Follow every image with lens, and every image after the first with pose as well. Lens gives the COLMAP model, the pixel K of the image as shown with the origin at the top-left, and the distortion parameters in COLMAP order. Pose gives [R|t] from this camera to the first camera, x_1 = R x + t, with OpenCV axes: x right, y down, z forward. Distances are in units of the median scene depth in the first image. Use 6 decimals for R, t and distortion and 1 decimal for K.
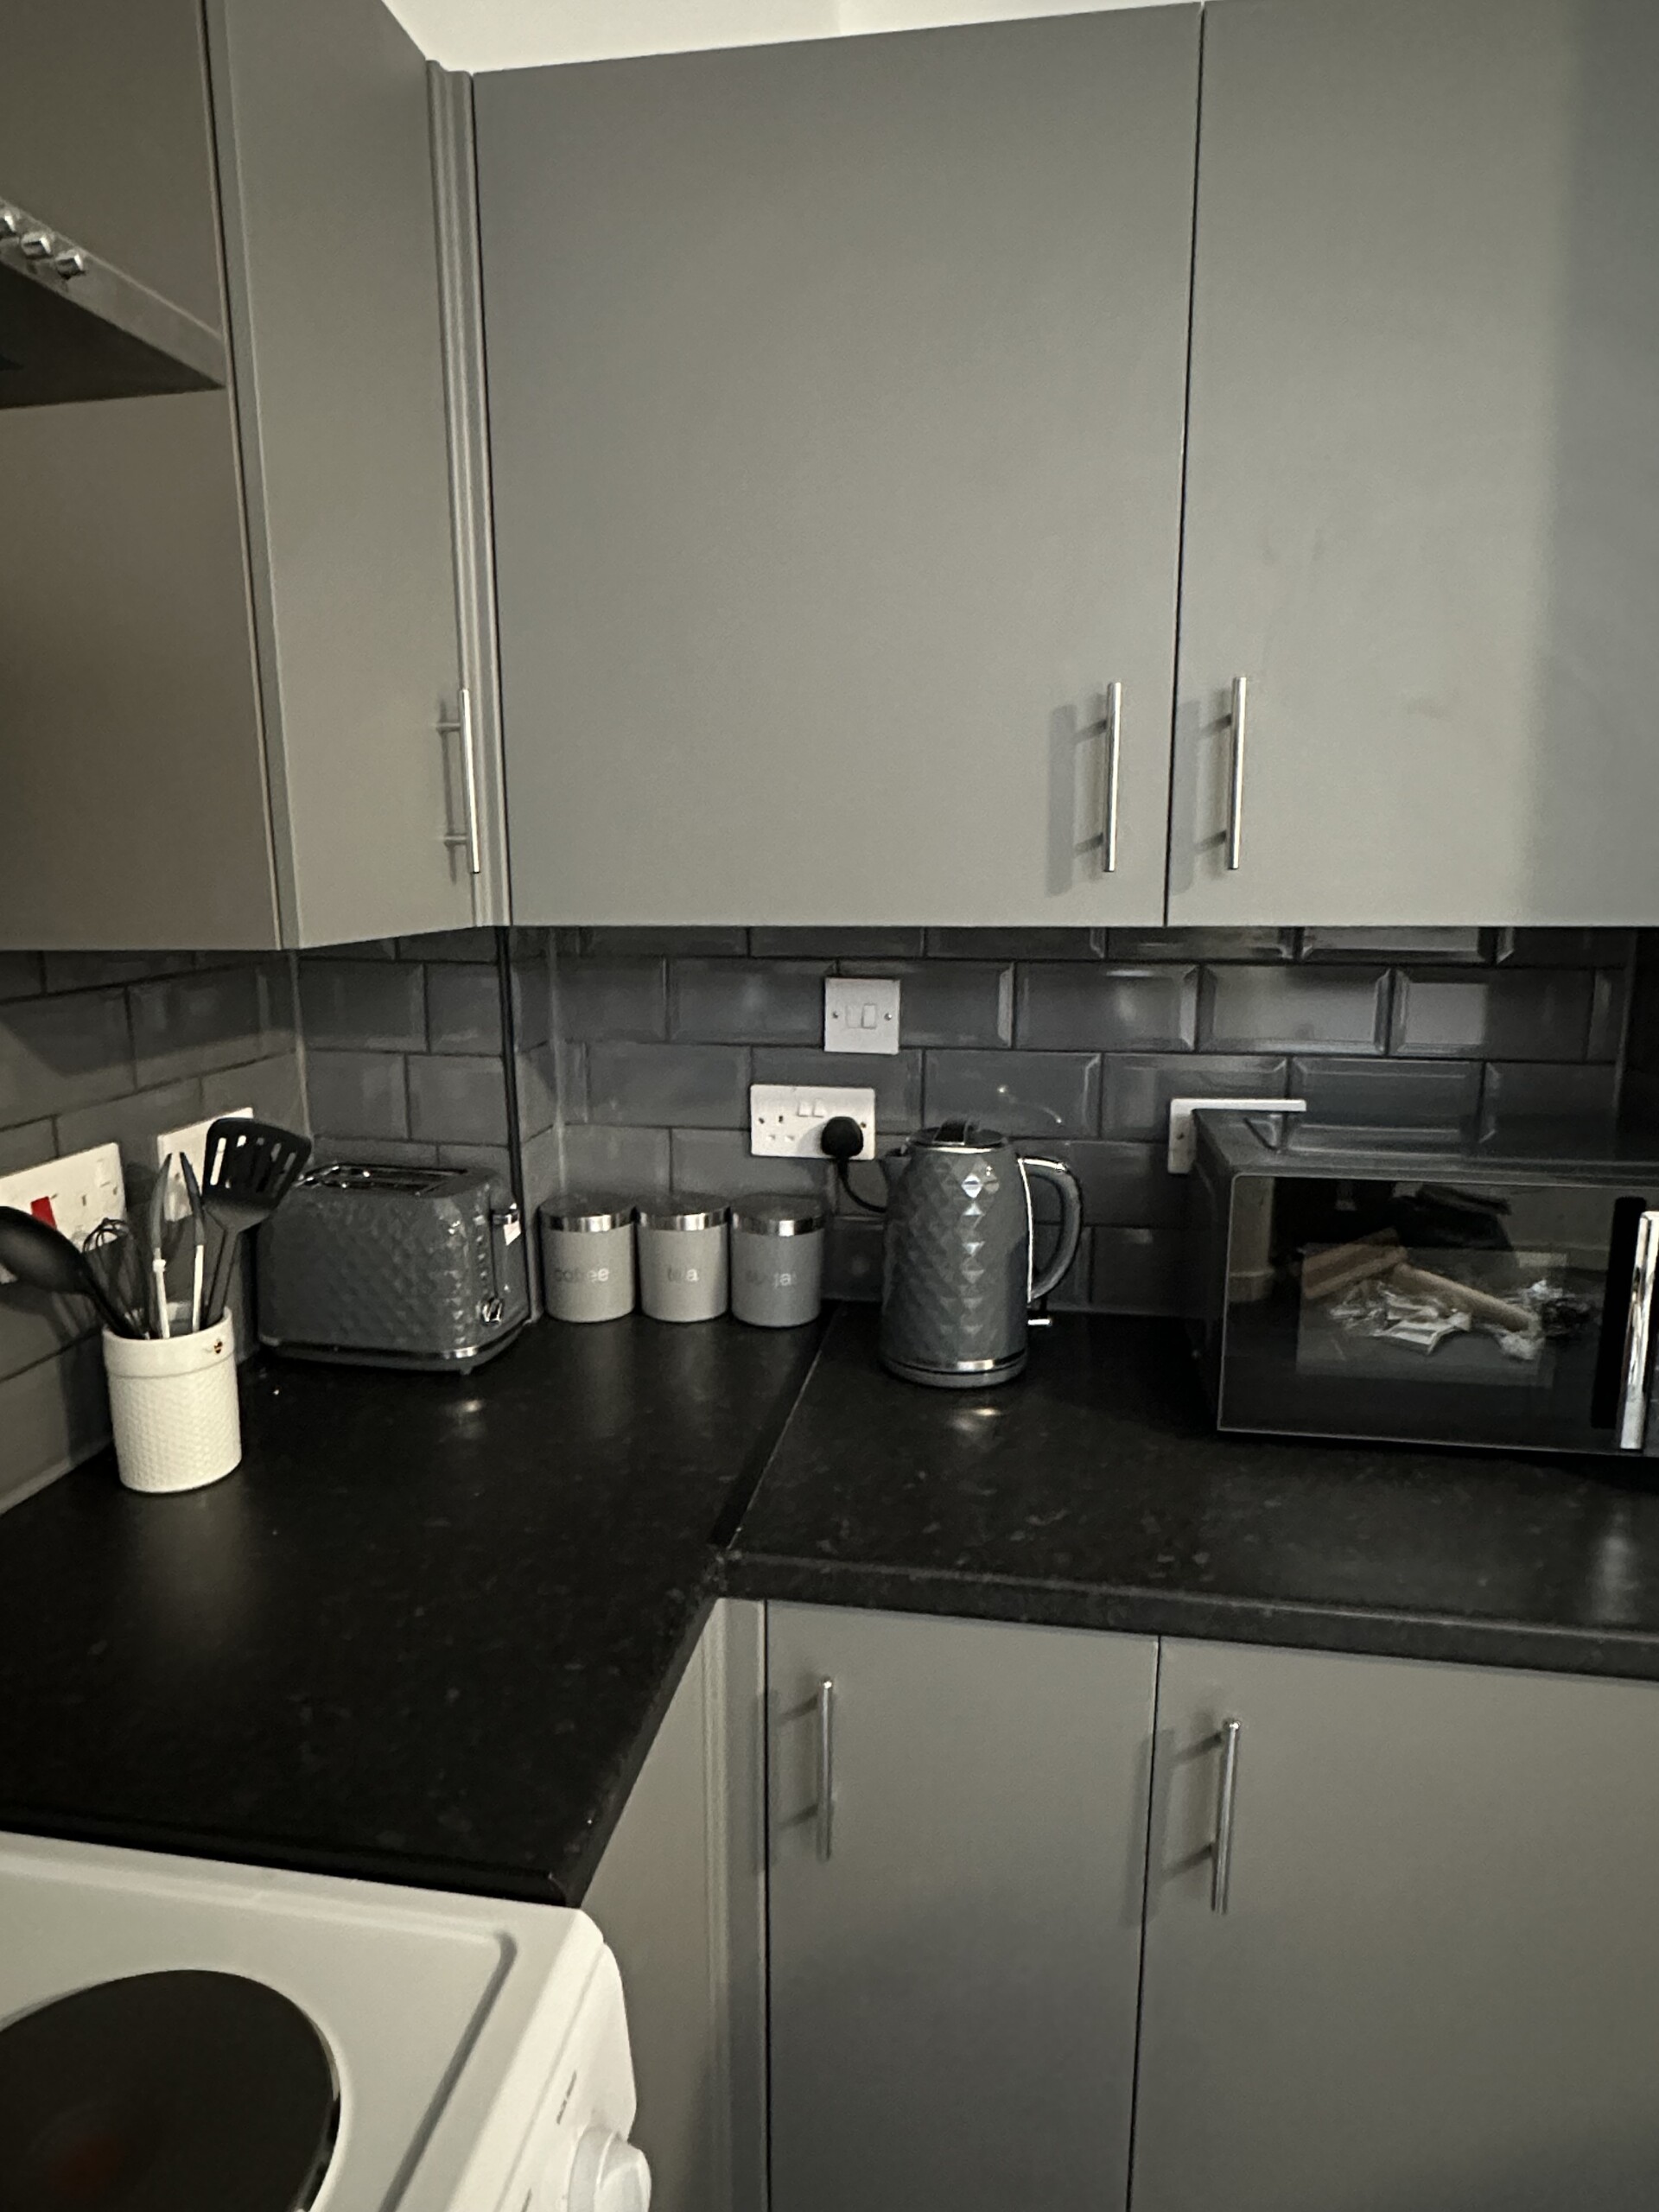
lens RADIAL K [[1321.6, 0, 823.7], [0, 1321.6, 1103.3], [0, 0, 1]] dist [-0.020733, -0.000091]
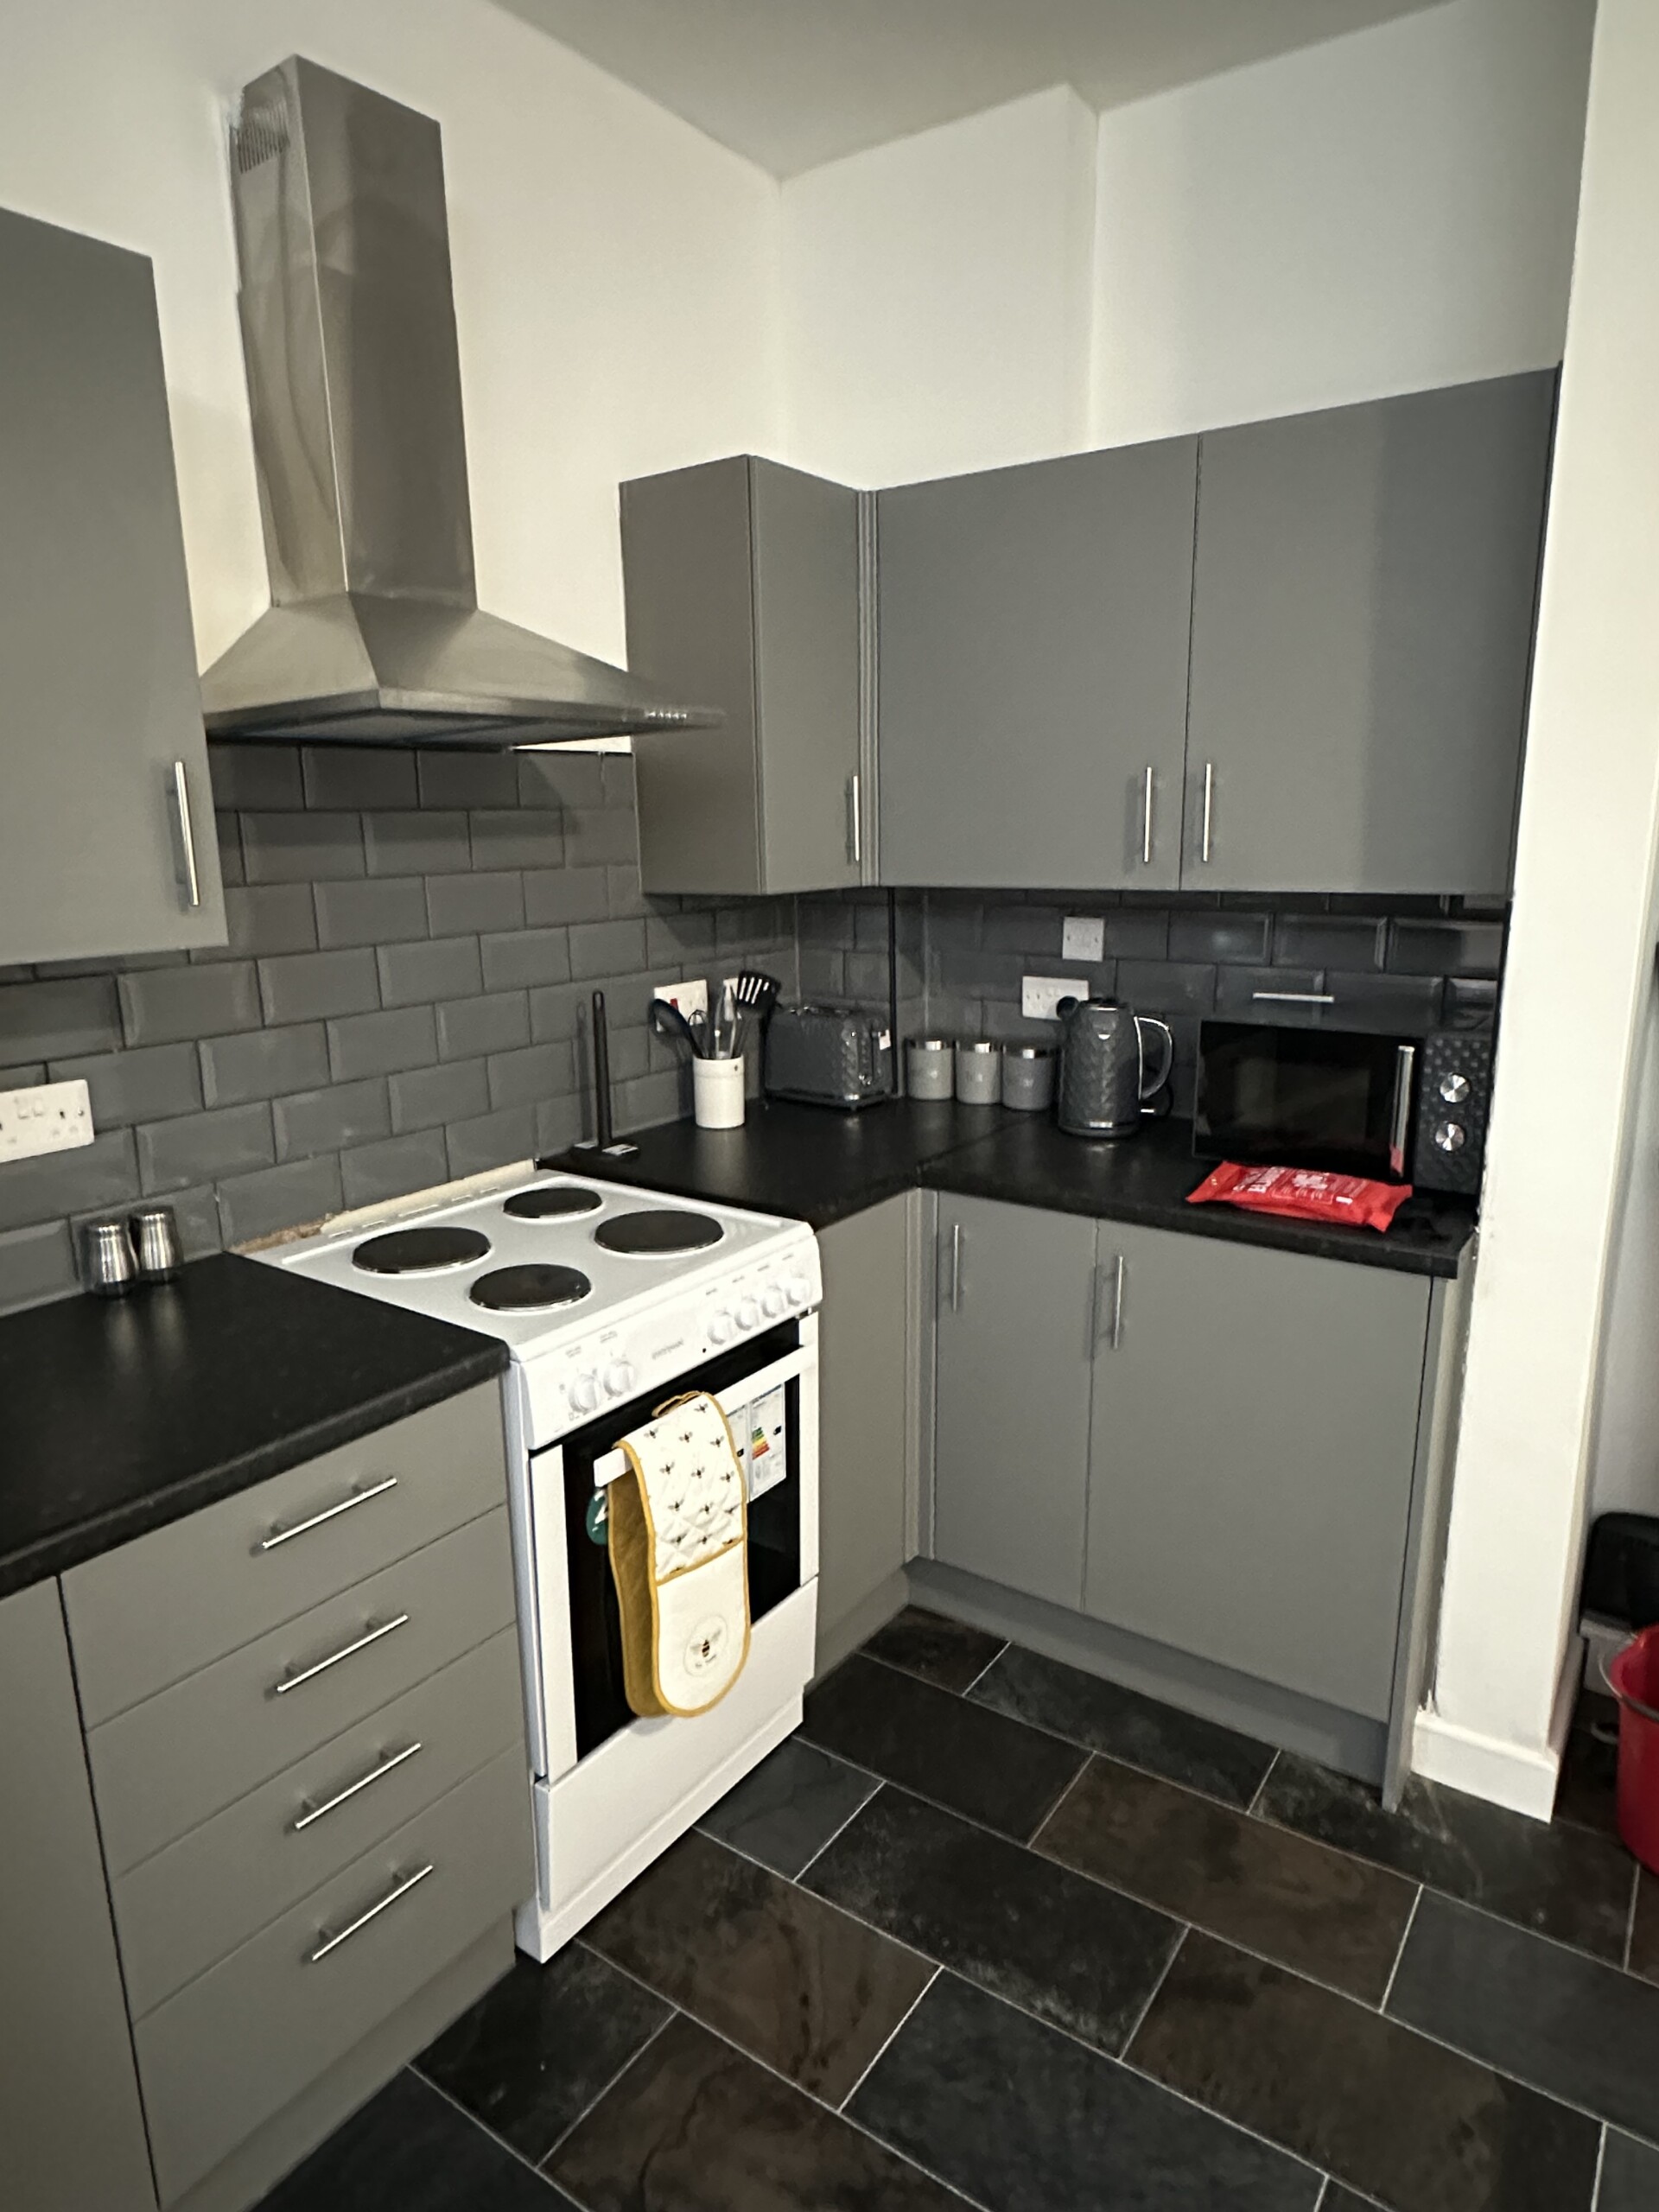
lens RADIAL K [[1321.6, 0, 833.1], [0, 1321.6, 1107.3], [0, 0, 1]] dist [-0.020733, -0.000091]
pose [[0.897470, 0.082326, -0.433323, 0.534261], [-0.069731, 0.996554, 0.044911, 0.106614], [0.435528, -0.010090, 0.900119, -0.770192]]
